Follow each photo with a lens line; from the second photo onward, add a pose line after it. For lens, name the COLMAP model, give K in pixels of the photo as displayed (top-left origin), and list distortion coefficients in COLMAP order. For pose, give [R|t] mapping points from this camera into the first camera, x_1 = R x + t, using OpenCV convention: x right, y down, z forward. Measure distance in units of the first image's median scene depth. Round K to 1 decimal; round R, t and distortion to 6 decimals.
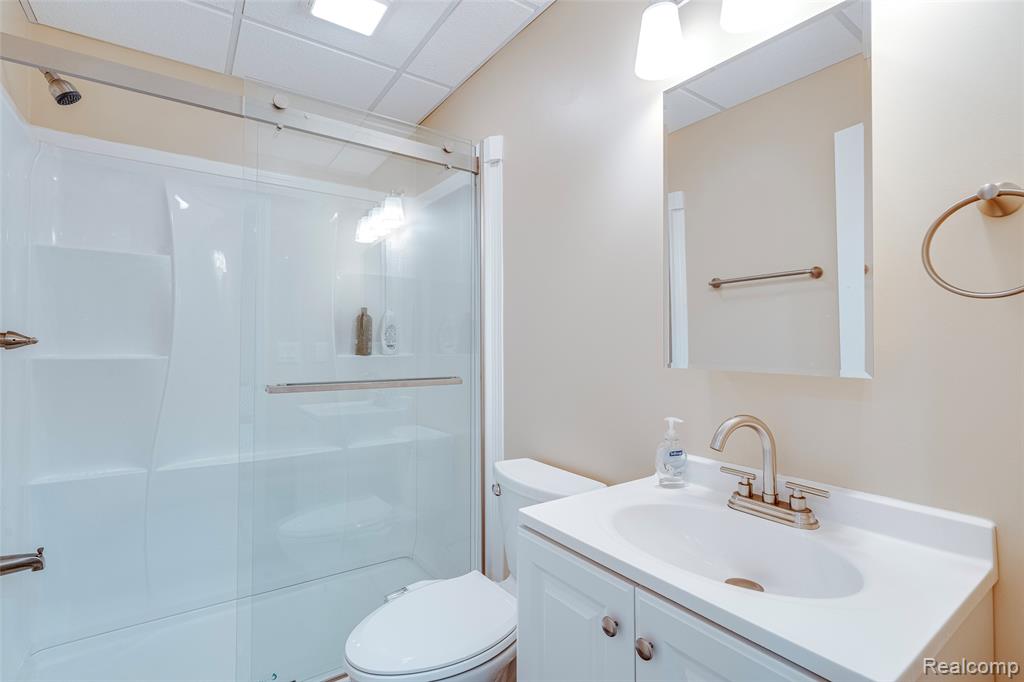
lens RADIAL K [[472.0, 0, 510.0], [0, 472.0, 336.3], [0, 0, 1]] dist [-0.004499, 0.001085]
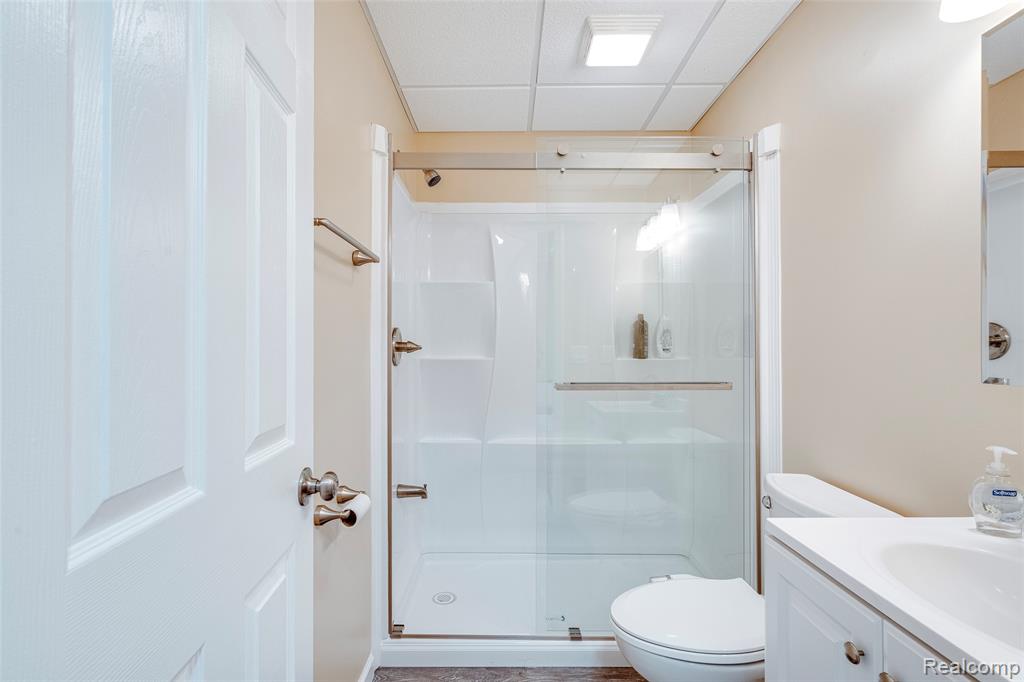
lens RADIAL K [[472.0, 0, 508.9], [0, 472.0, 343.6], [0, 0, 1]] dist [-0.004499, 0.001085]
pose [[0.819895, -0.005493, -0.572487, 0.076222], [0.014579, 0.999830, 0.011287, -0.013230], [0.572328, -0.017601, 0.819836, -0.068195]]
